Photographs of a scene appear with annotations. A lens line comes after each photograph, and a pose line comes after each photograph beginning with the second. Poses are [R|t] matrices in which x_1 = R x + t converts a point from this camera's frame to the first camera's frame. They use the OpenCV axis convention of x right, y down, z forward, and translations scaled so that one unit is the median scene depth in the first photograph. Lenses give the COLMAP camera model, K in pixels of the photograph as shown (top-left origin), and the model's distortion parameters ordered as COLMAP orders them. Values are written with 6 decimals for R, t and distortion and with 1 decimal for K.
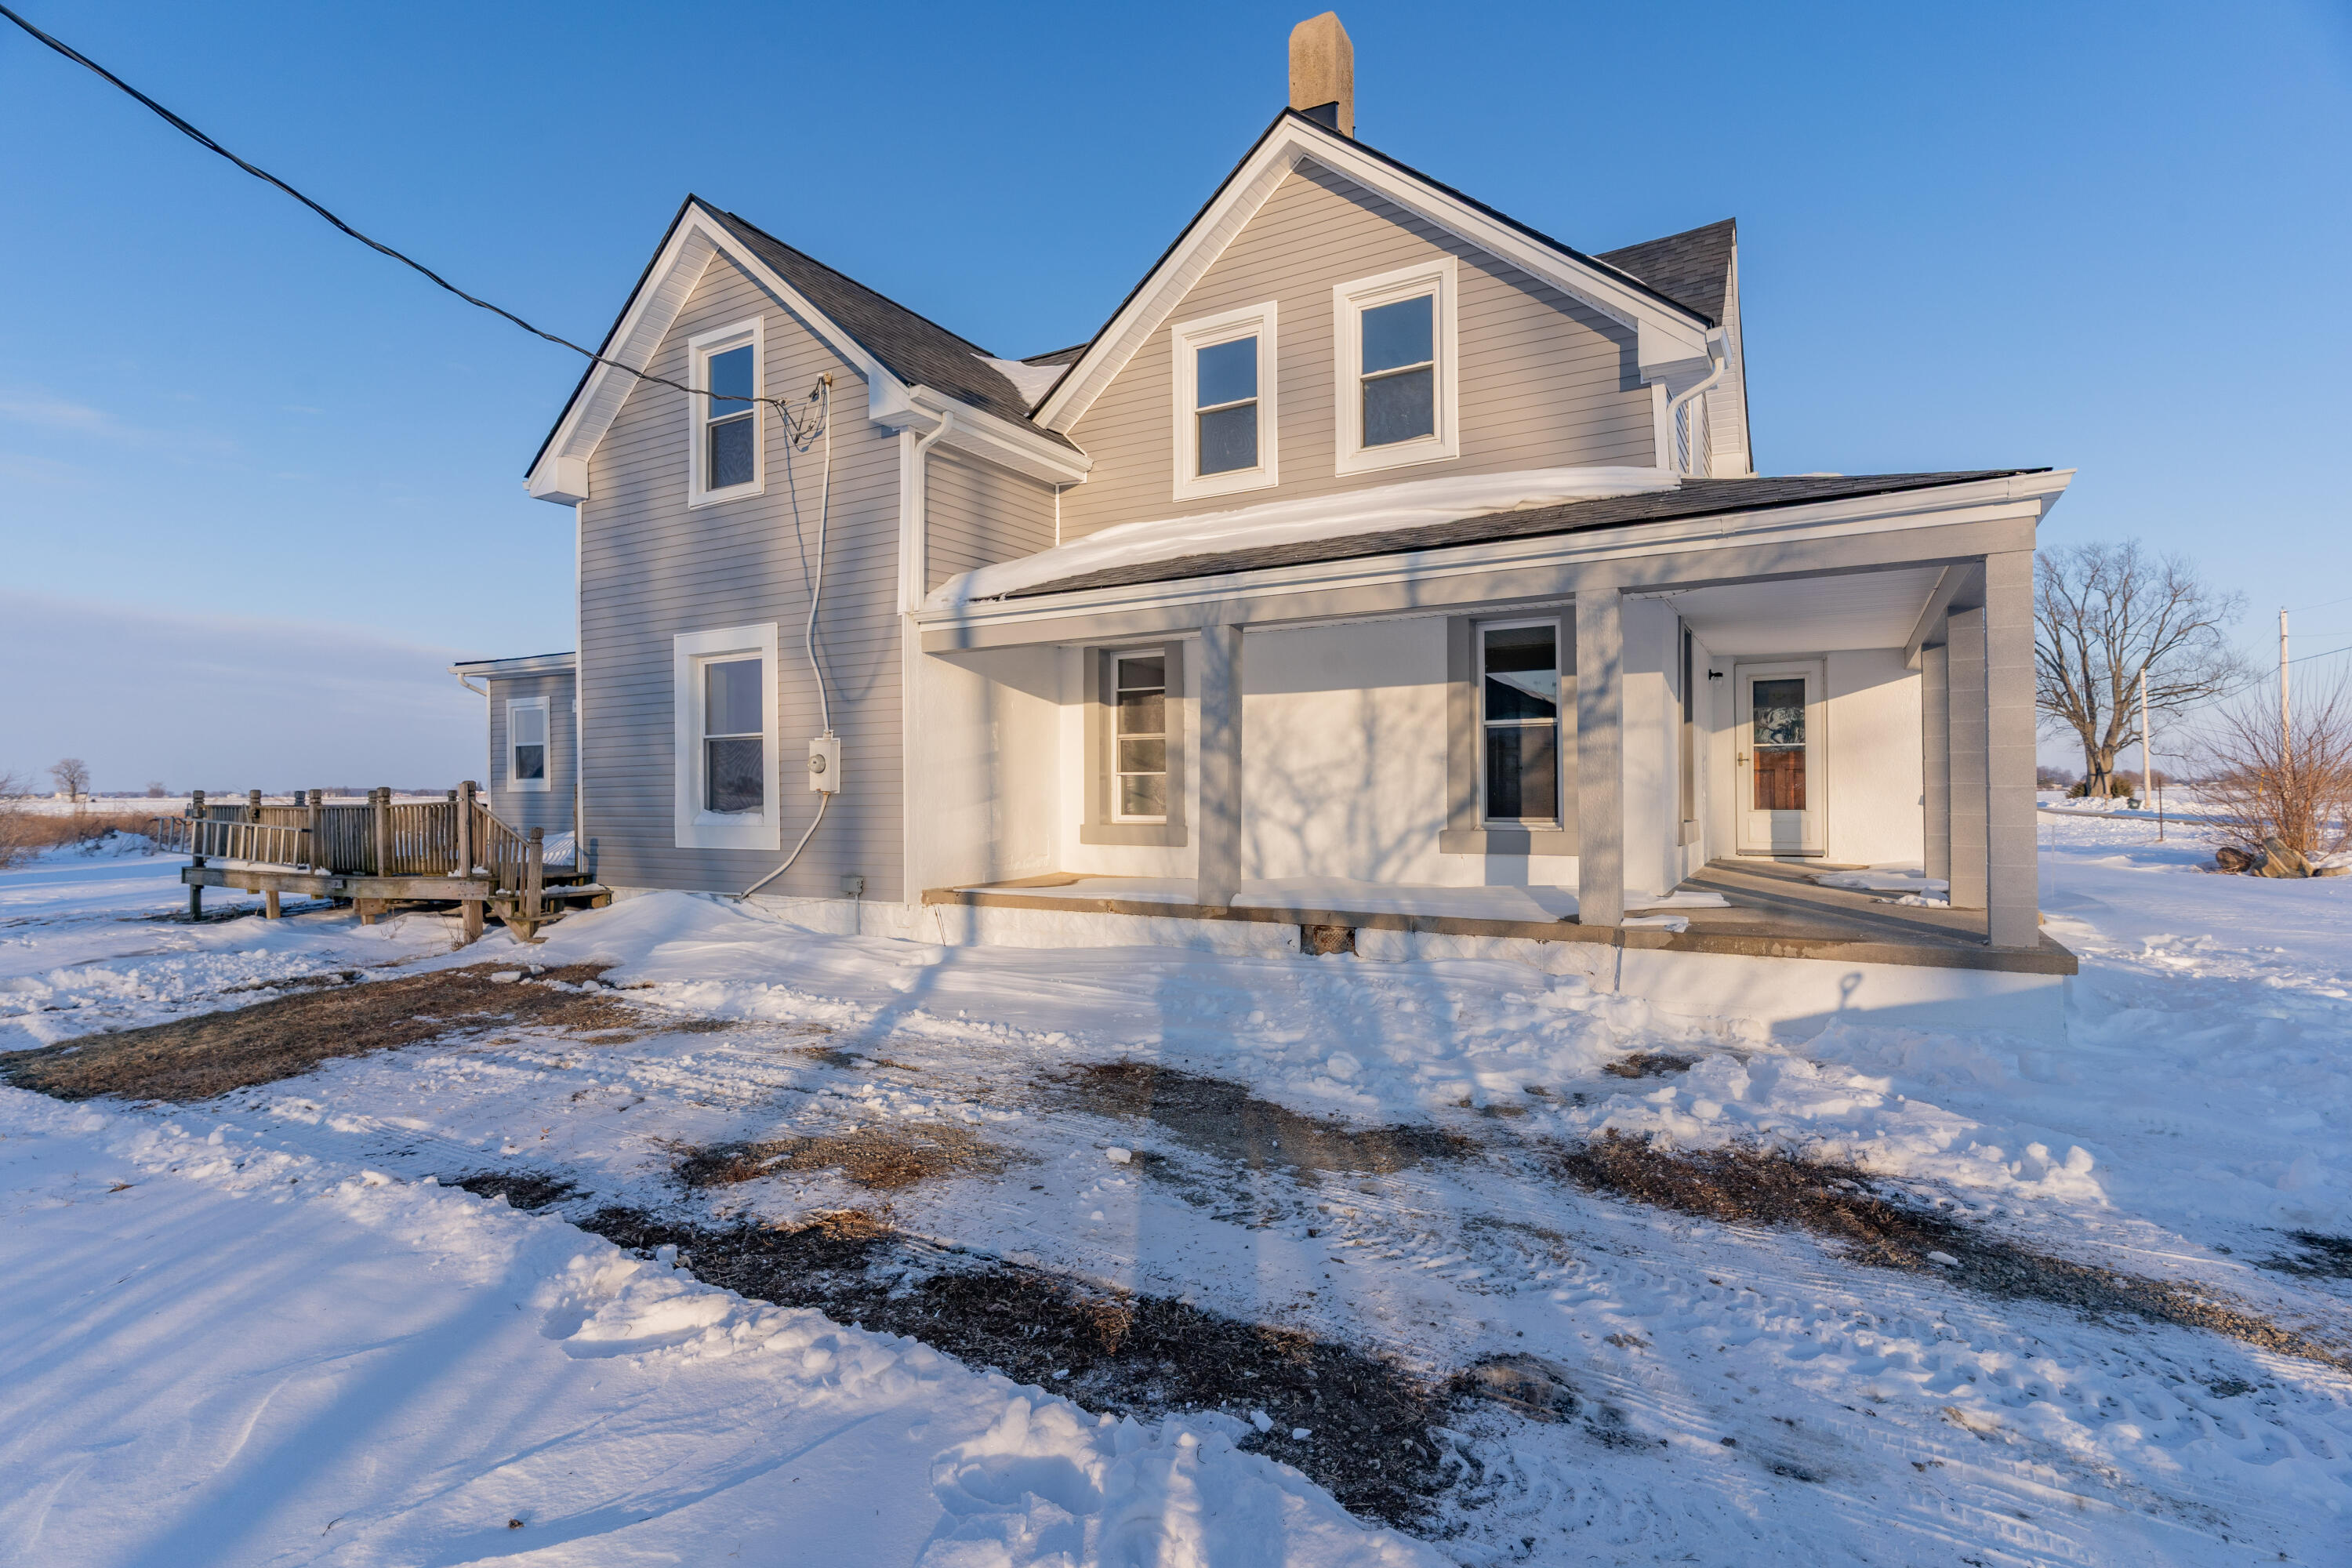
lens RADIAL K [[1140.2, 0, 1188.1], [0, 1140.2, 763.3], [0, 0, 1]] dist [0.002115, -0.001300]
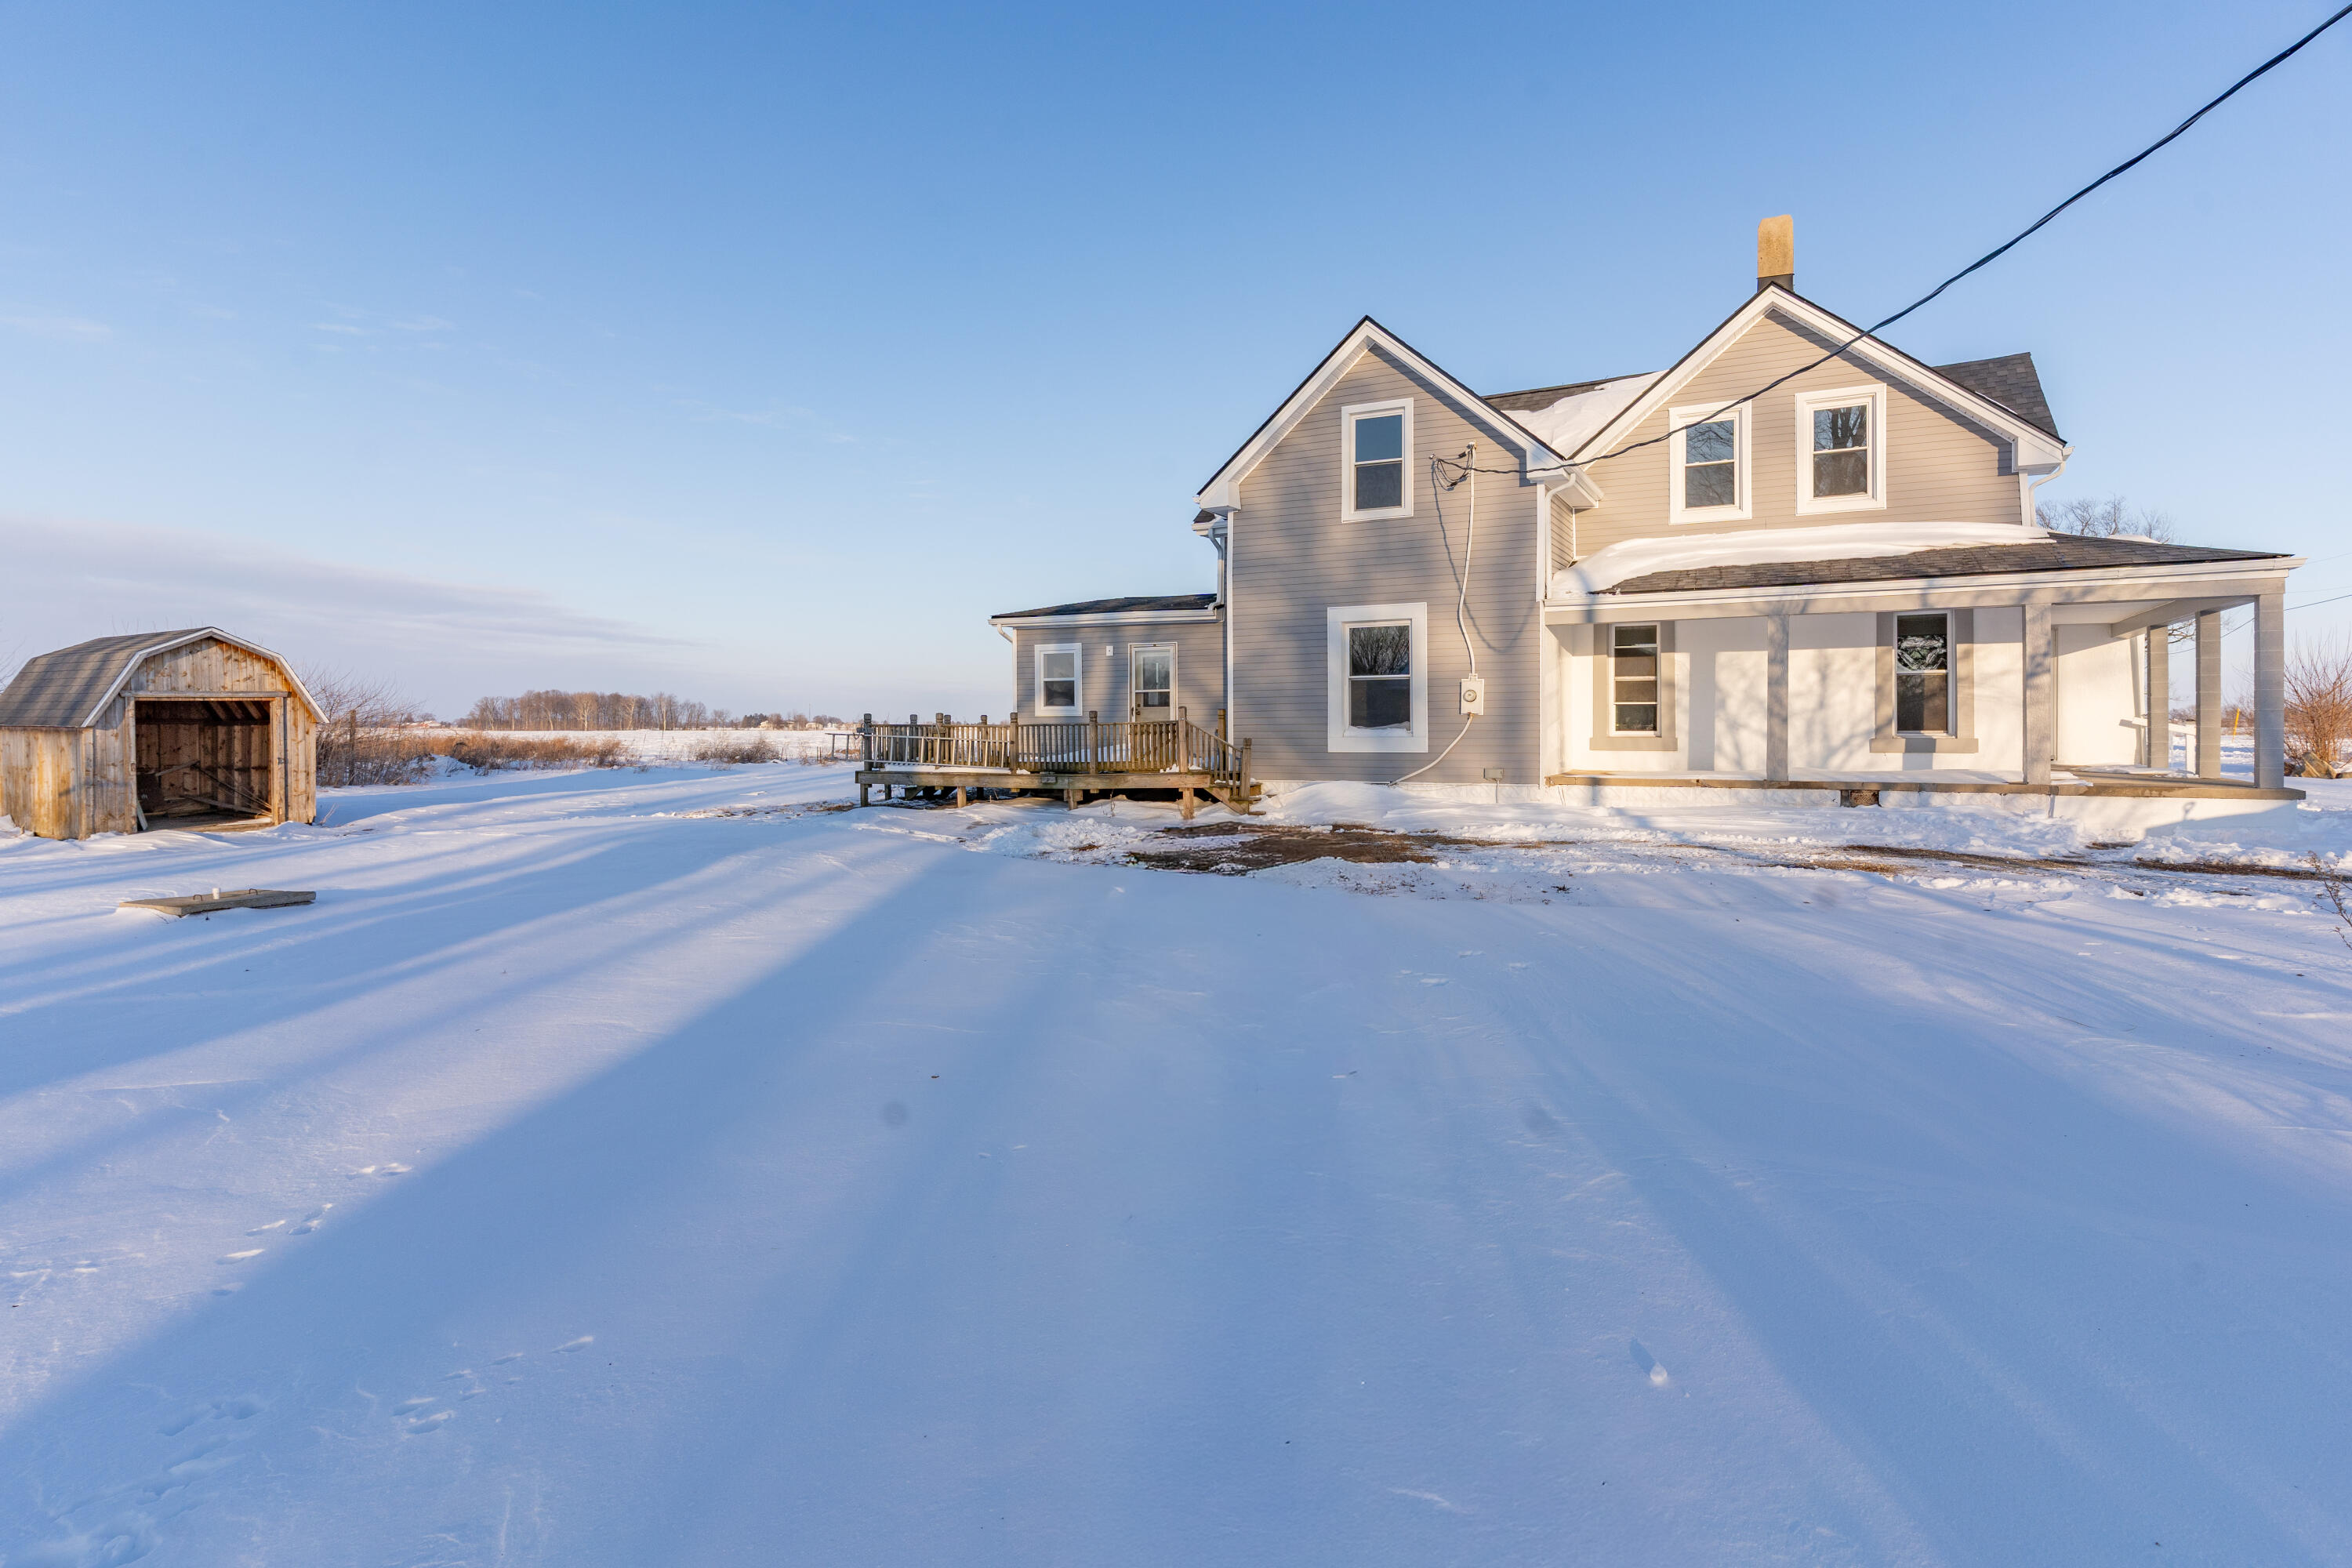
lens RADIAL K [[1234.8, 0, 1179.9], [0, 1234.8, 707.9], [0, 0, 1]] dist [-0.001641, -0.000455]
pose [[0.997298, 0.003861, 0.073354, -0.807666], [-0.004506, 0.999953, 0.008626, 0.004607], [-0.073318, -0.008933, 0.997269, -0.614034]]
